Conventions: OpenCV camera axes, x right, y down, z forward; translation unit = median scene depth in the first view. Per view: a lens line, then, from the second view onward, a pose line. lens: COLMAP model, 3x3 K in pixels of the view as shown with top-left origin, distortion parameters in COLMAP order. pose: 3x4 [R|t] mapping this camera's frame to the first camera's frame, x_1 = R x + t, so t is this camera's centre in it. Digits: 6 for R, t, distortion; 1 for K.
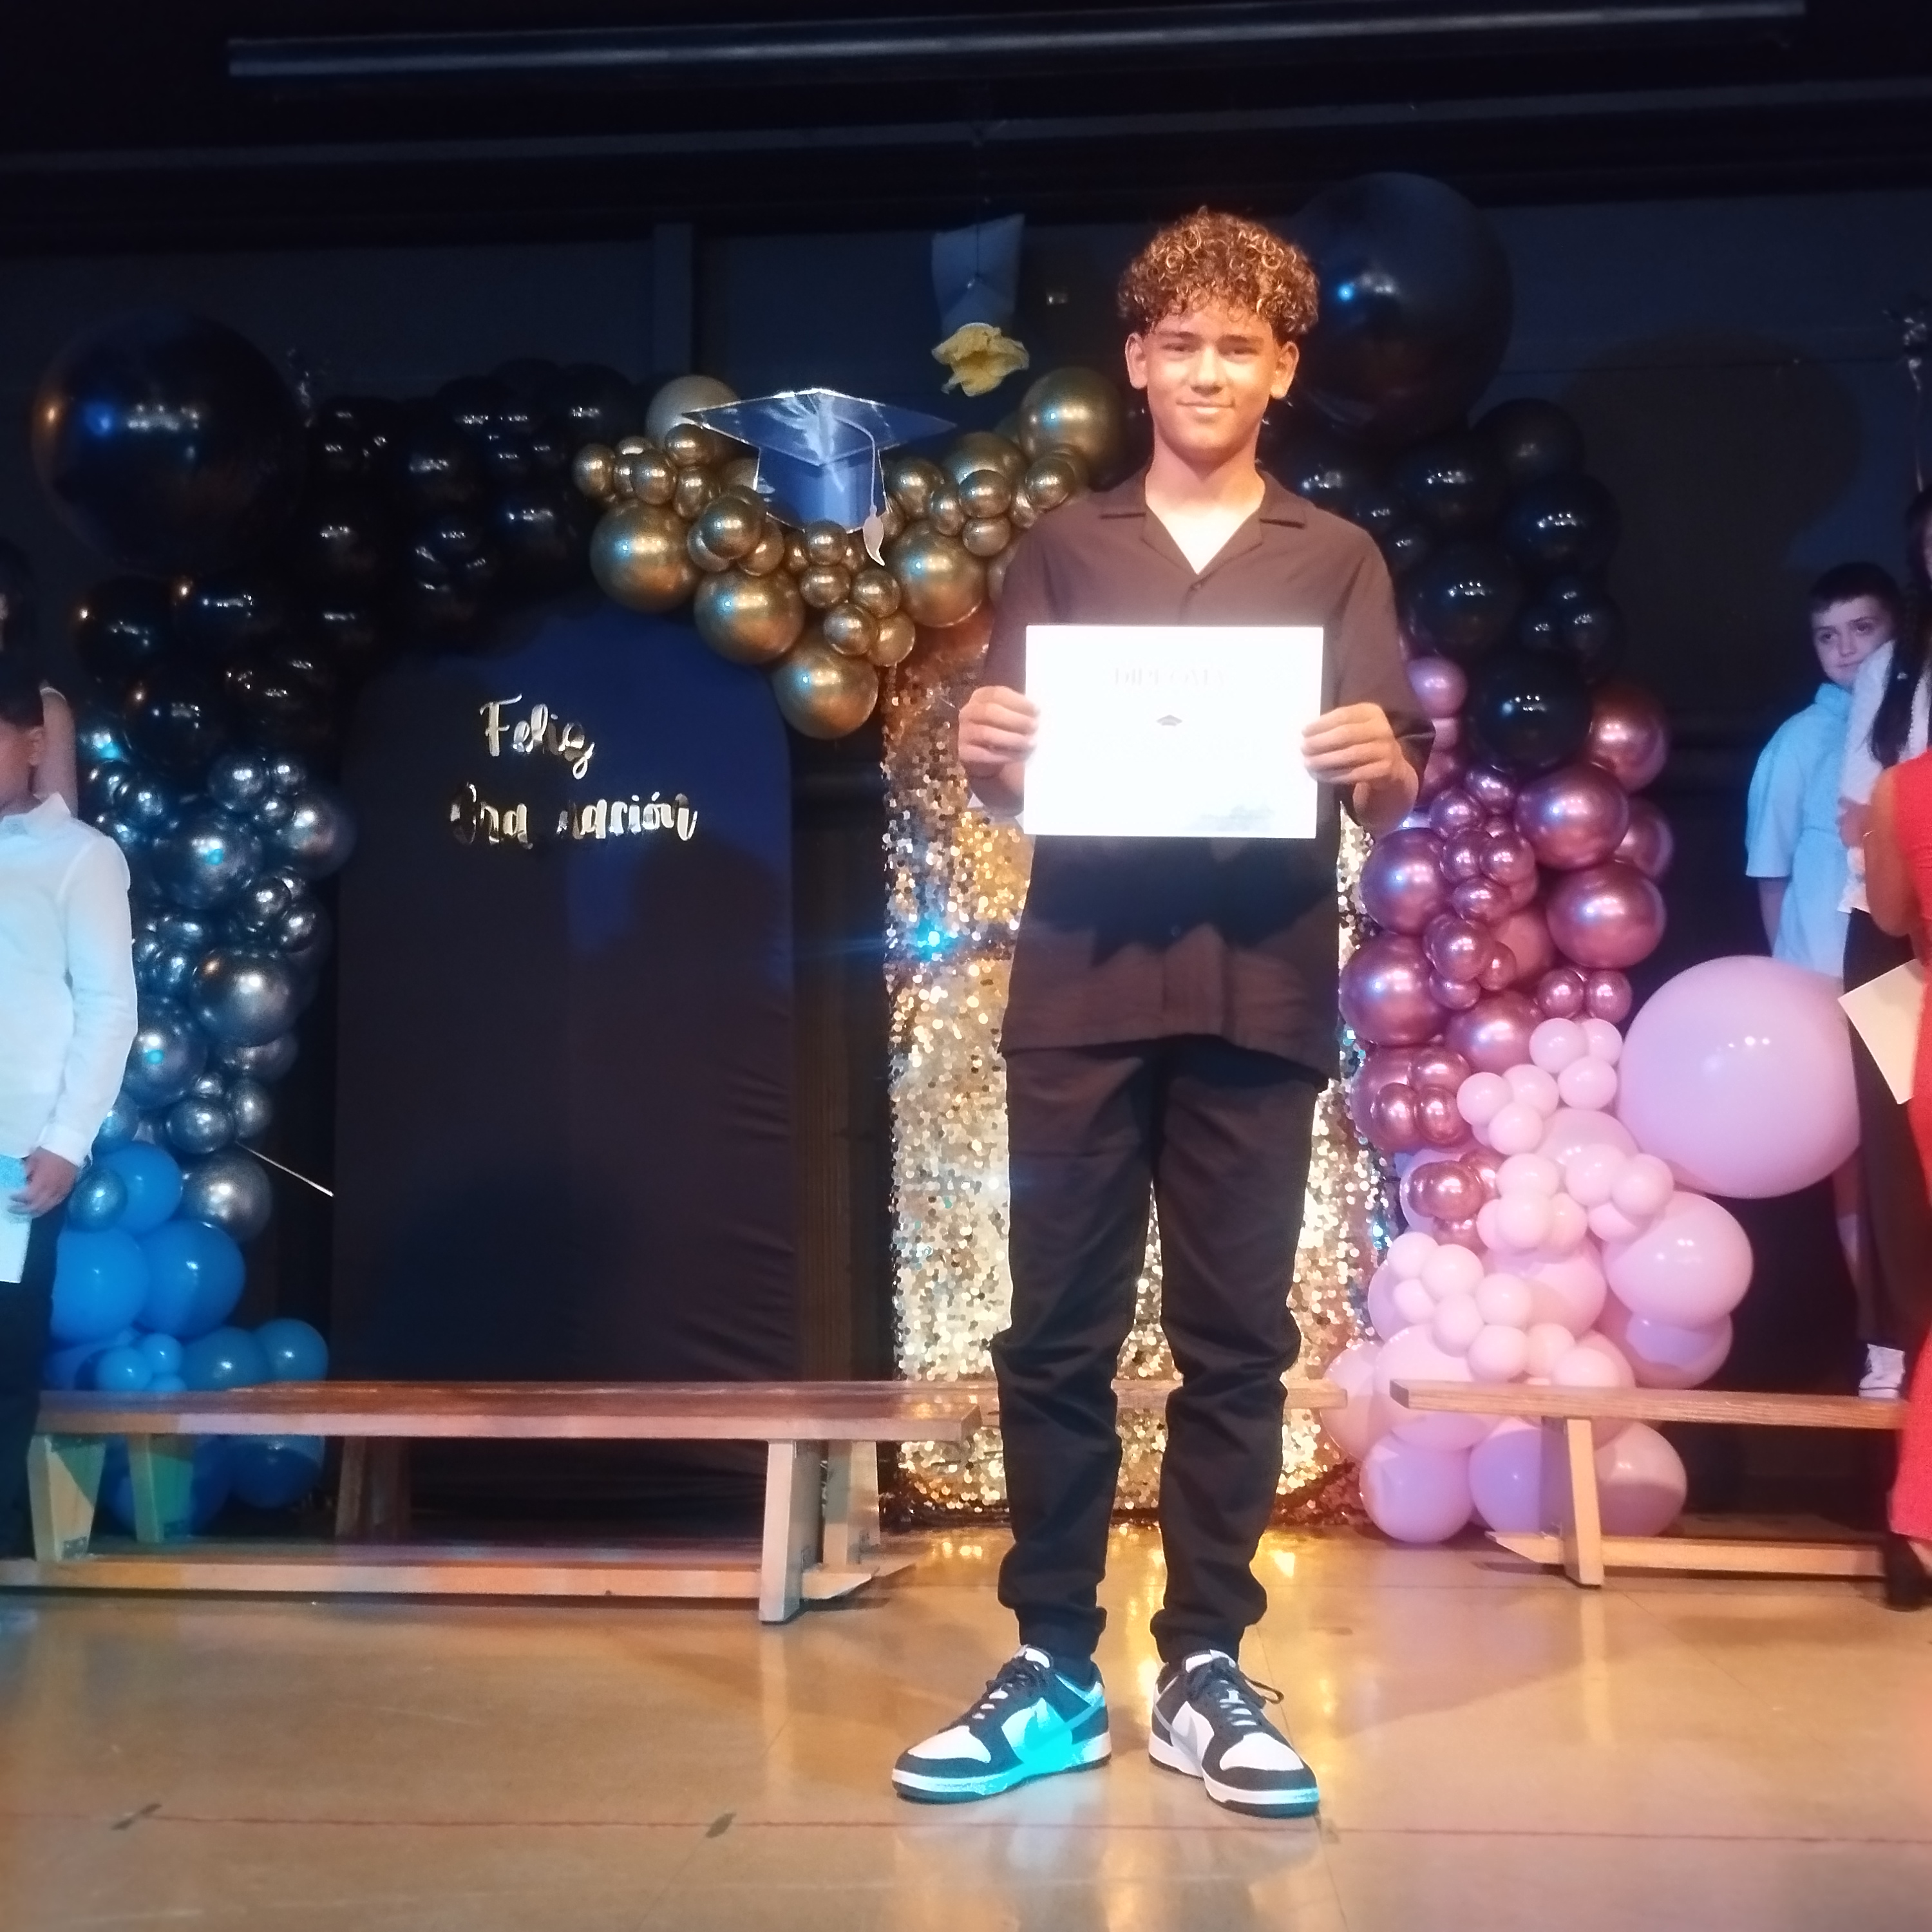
lens RADIAL K [[2177.3, 0, 948.6], [0, 2177.3, 933.3], [0, 0, 1]] dist [0.033732, 0.000000]
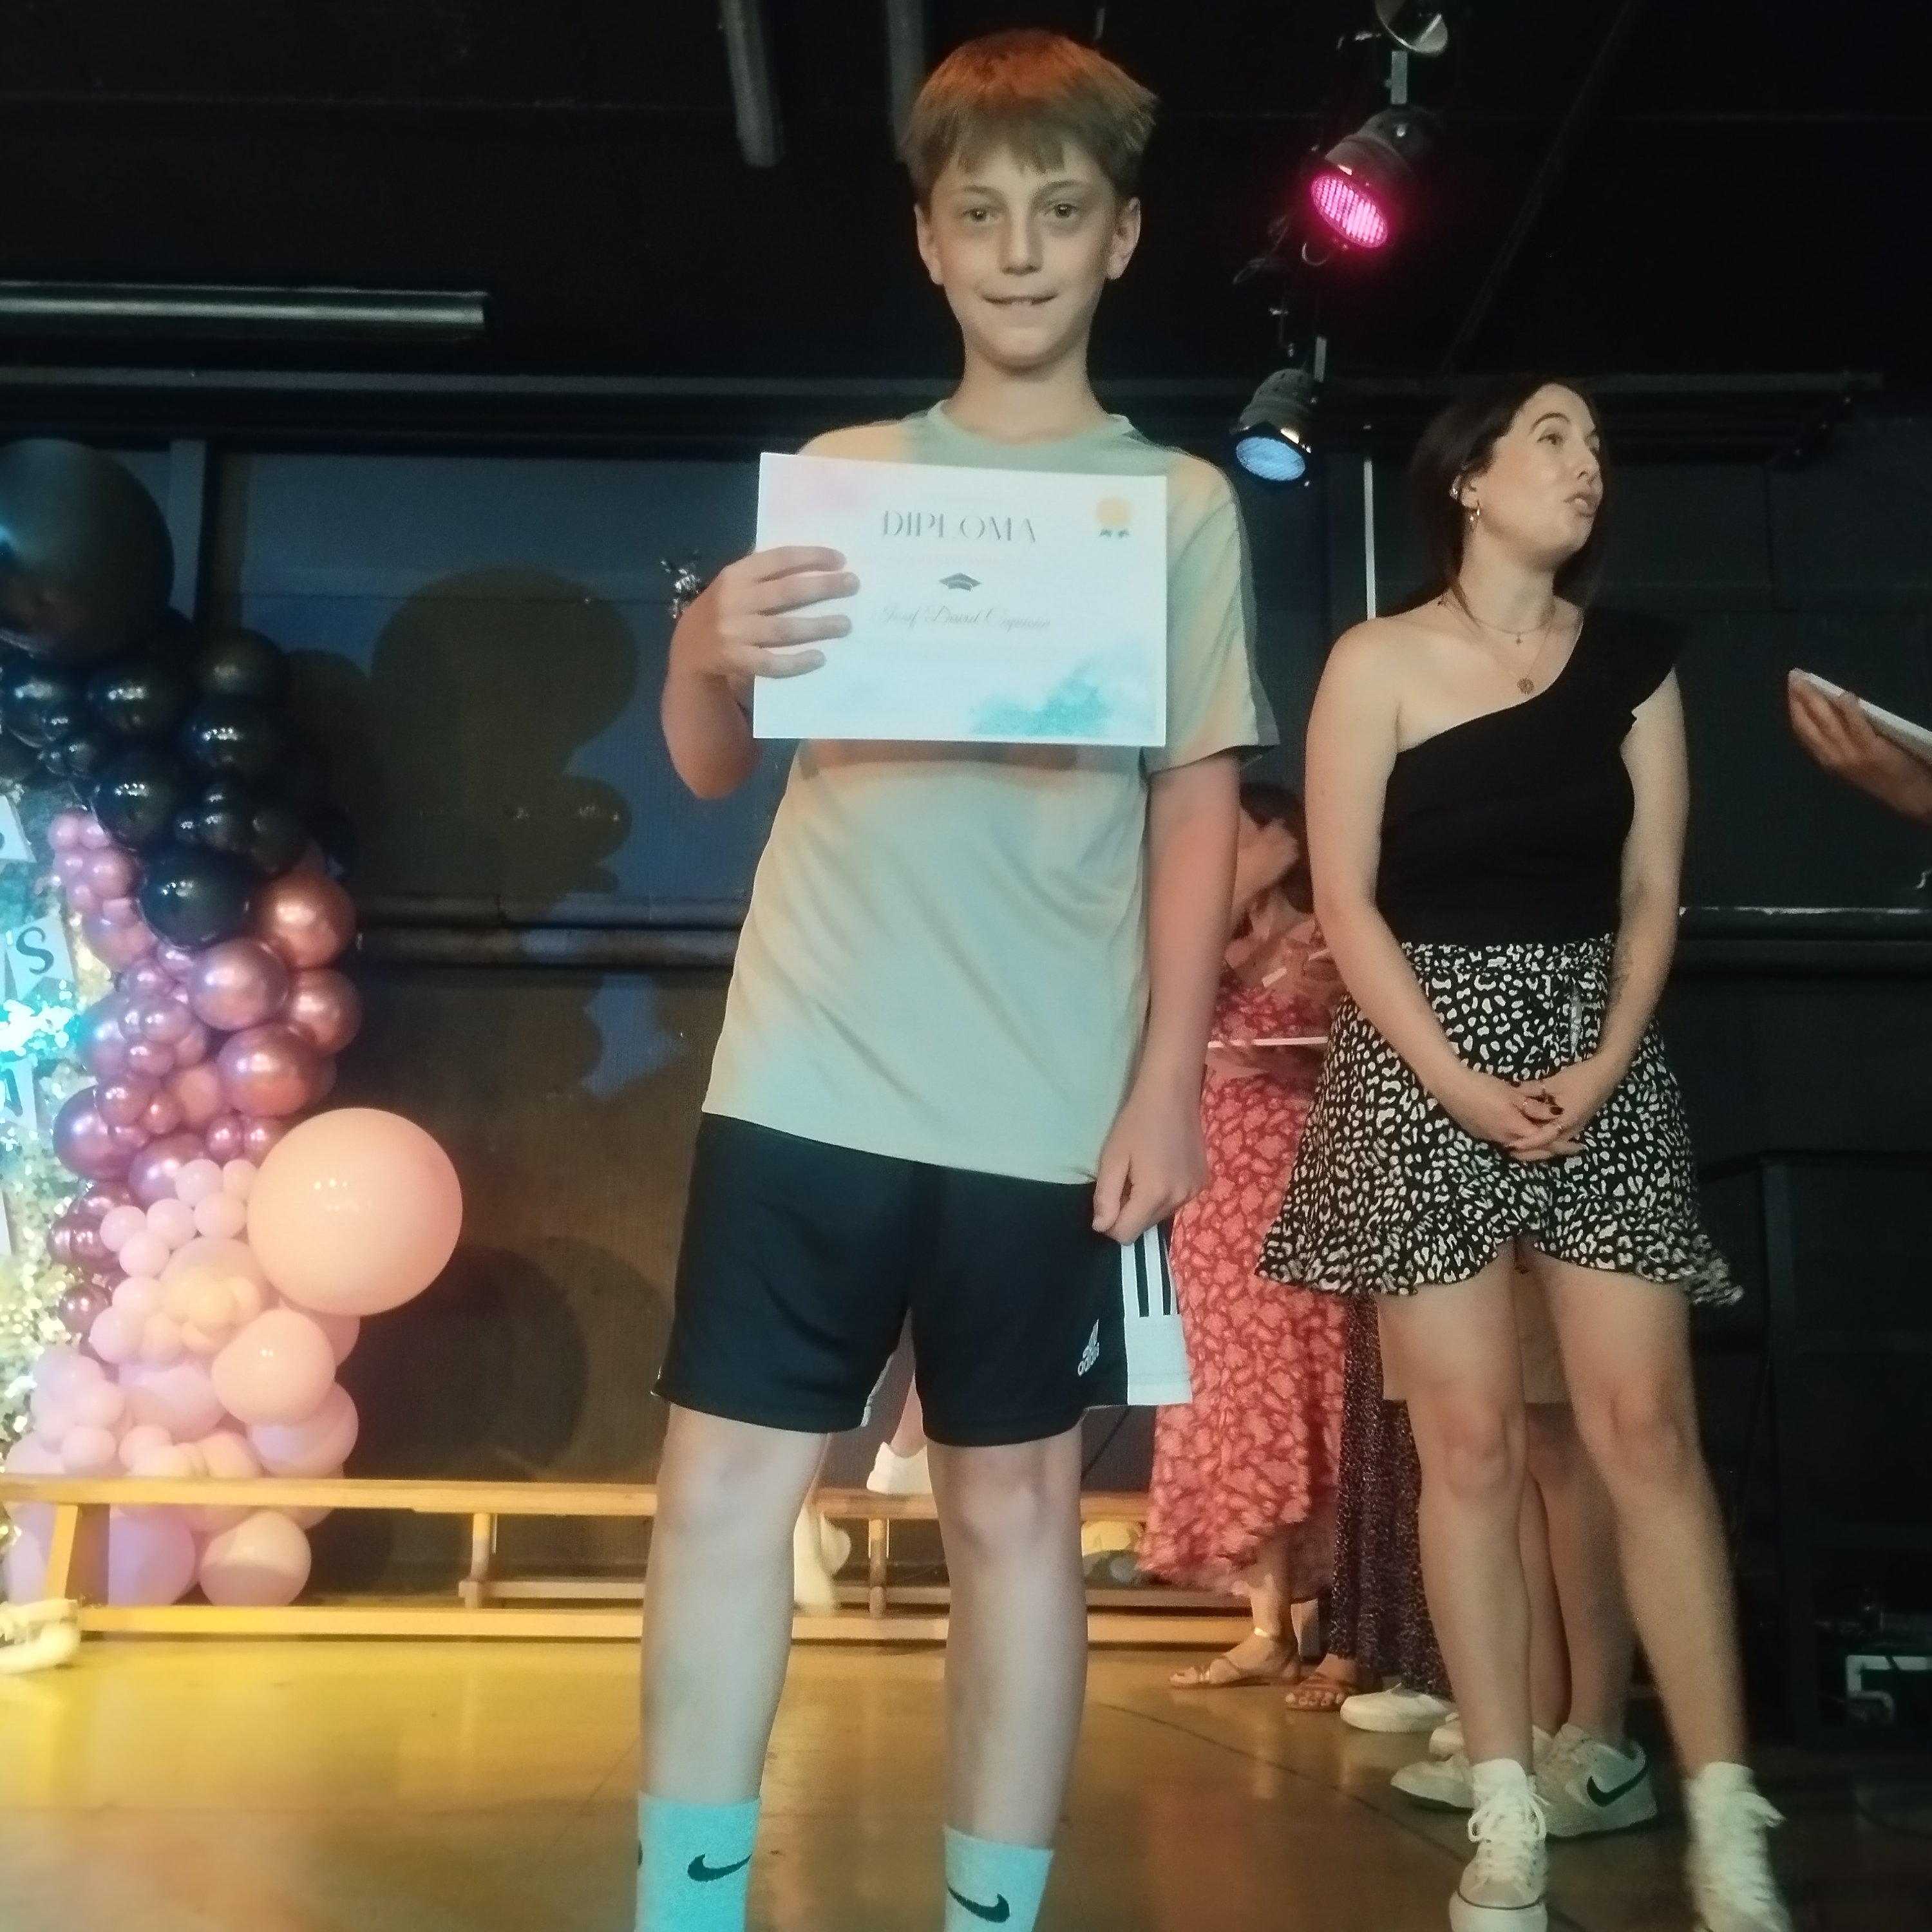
lens RADIAL K [[2177.3, 0, 960.2], [0, 2177.3, 942.6], [0, 0, 1]] dist [0.033732, 0.000000]
pose [[0.996070, 0.028033, 0.084017, 0.548630], [-0.023357, 0.998150, -0.056140, -0.019107], [-0.085435, 0.053957, 0.994882, -0.187162]]
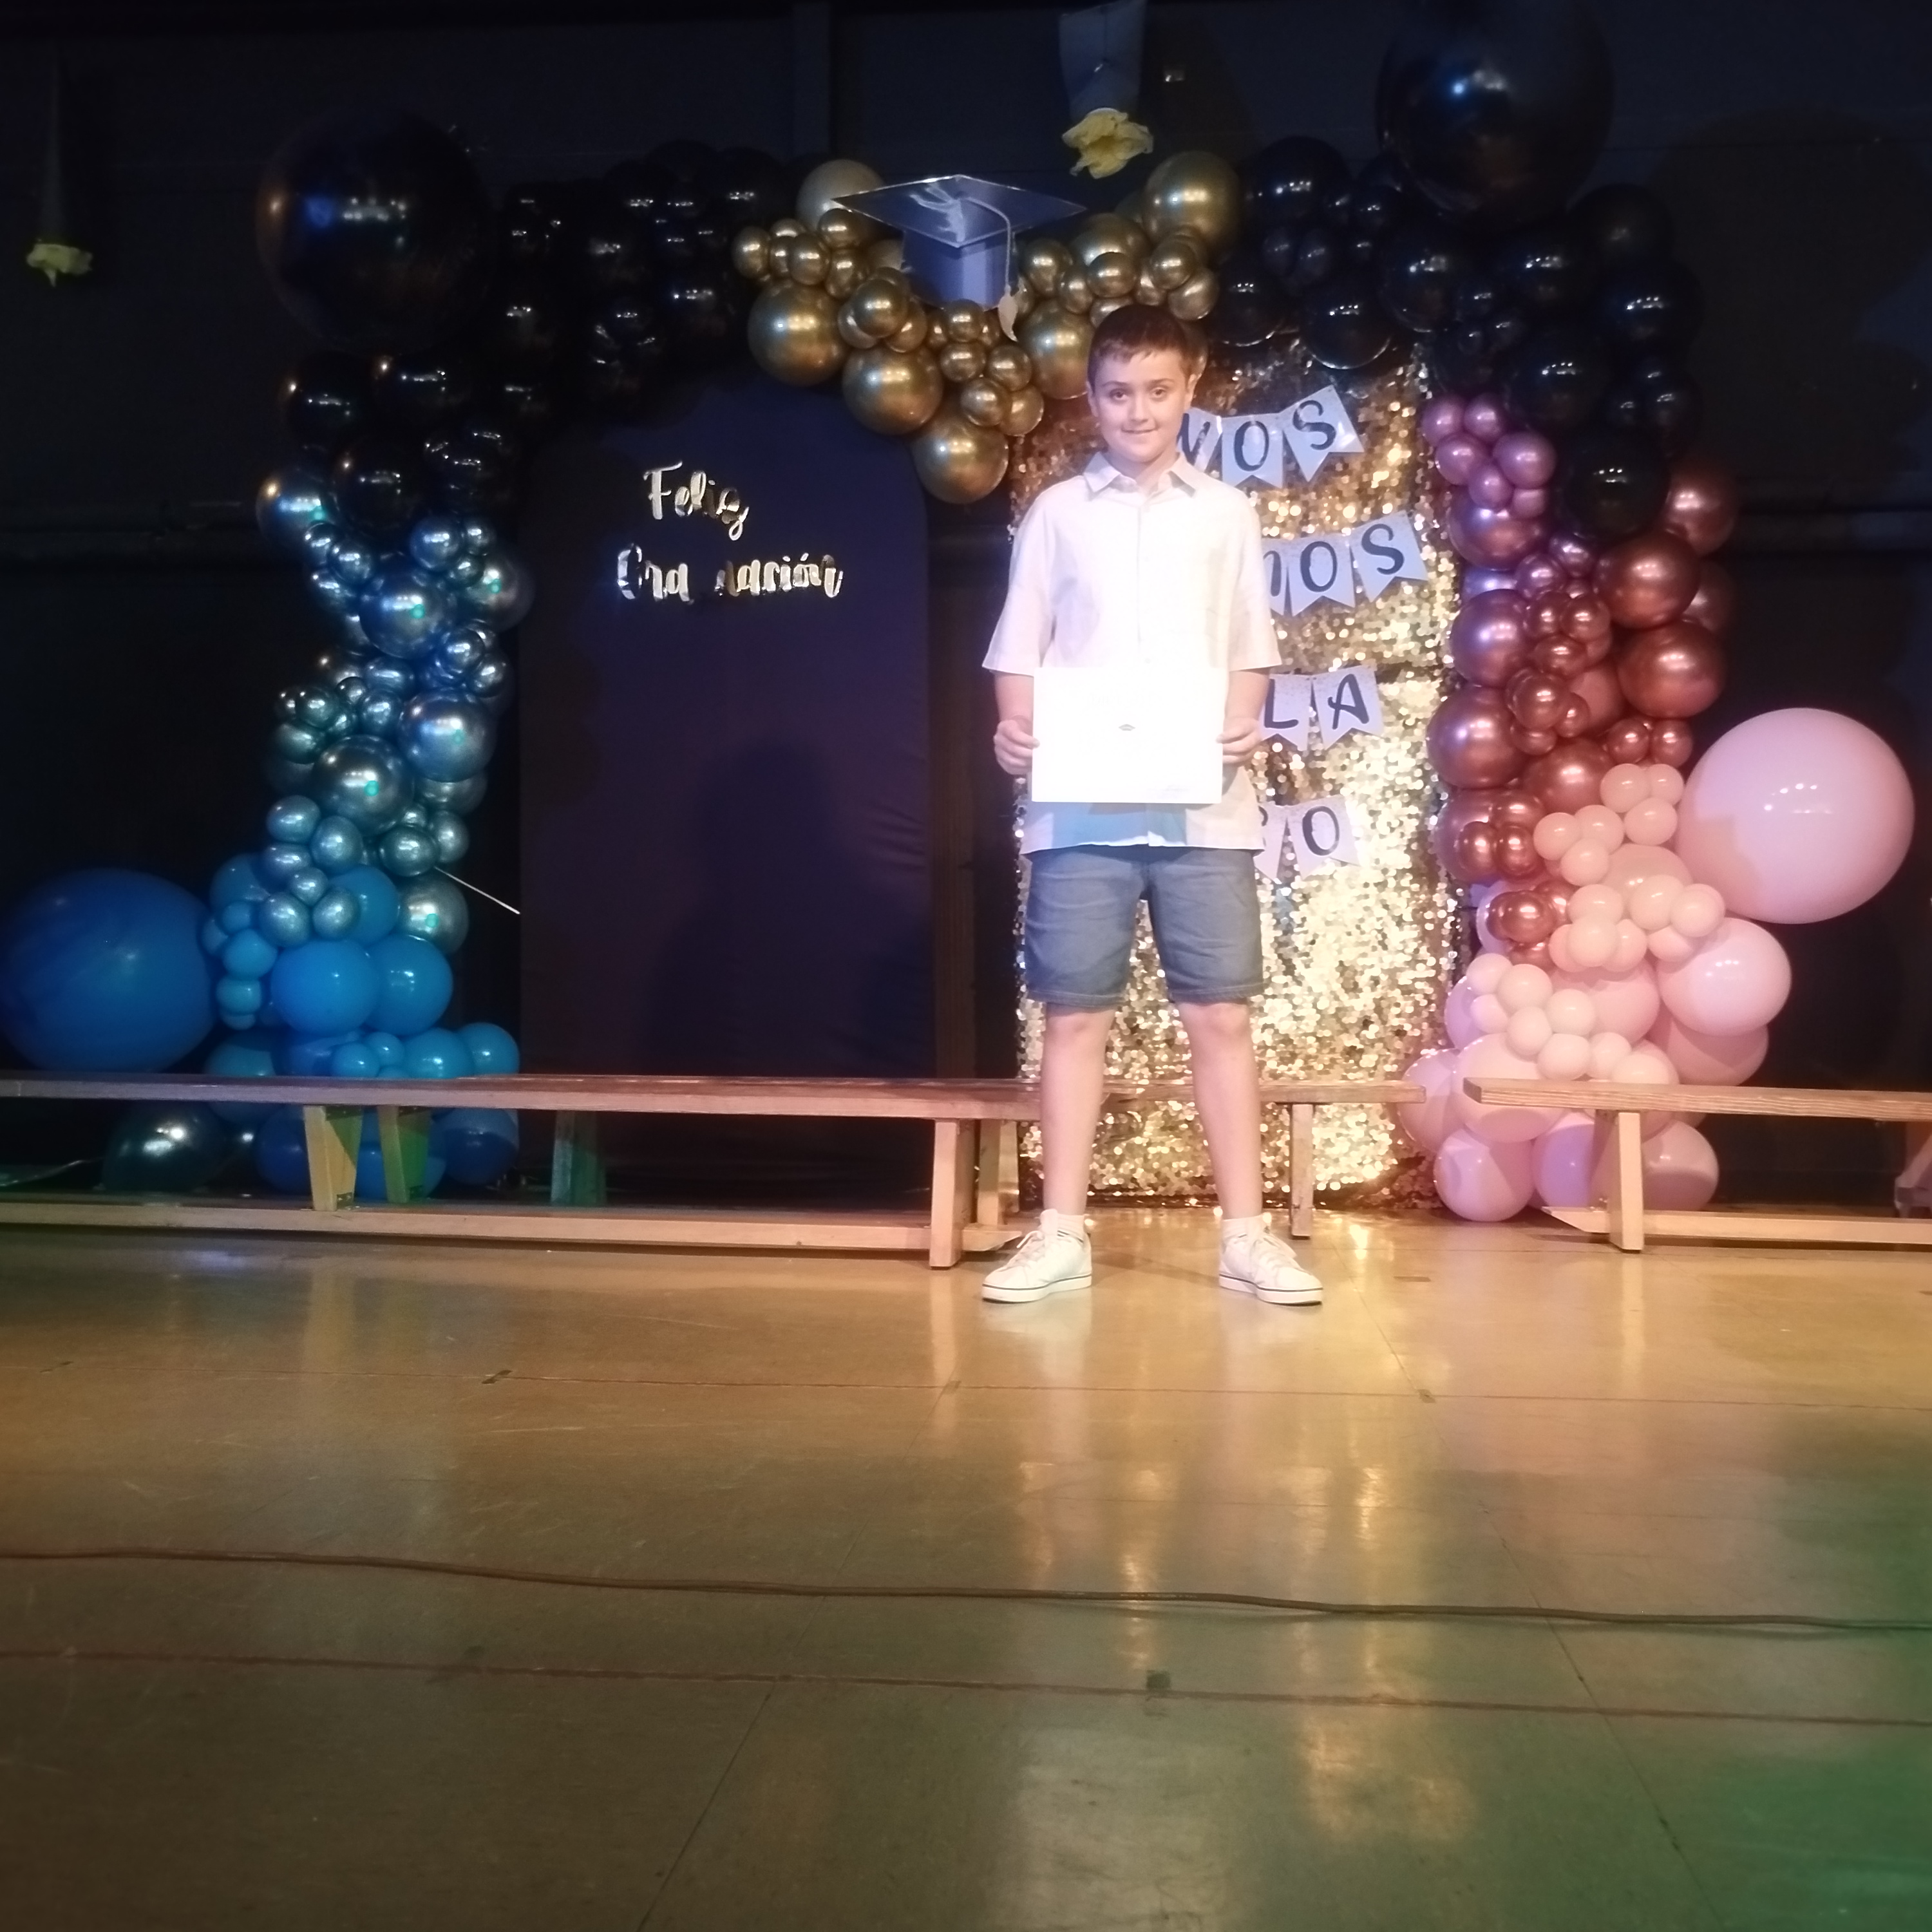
lens RADIAL K [[2177.3, 0, 937.8], [0, 2177.3, 942.0], [0, 0, 1]] dist [0.033732, 0.000000]
pose [[0.999702, 0.008142, -0.023013, -0.042587], [-0.005317, 0.992727, 0.120268, -0.002816], [0.023824, -0.120109, 0.992475, -0.118777]]
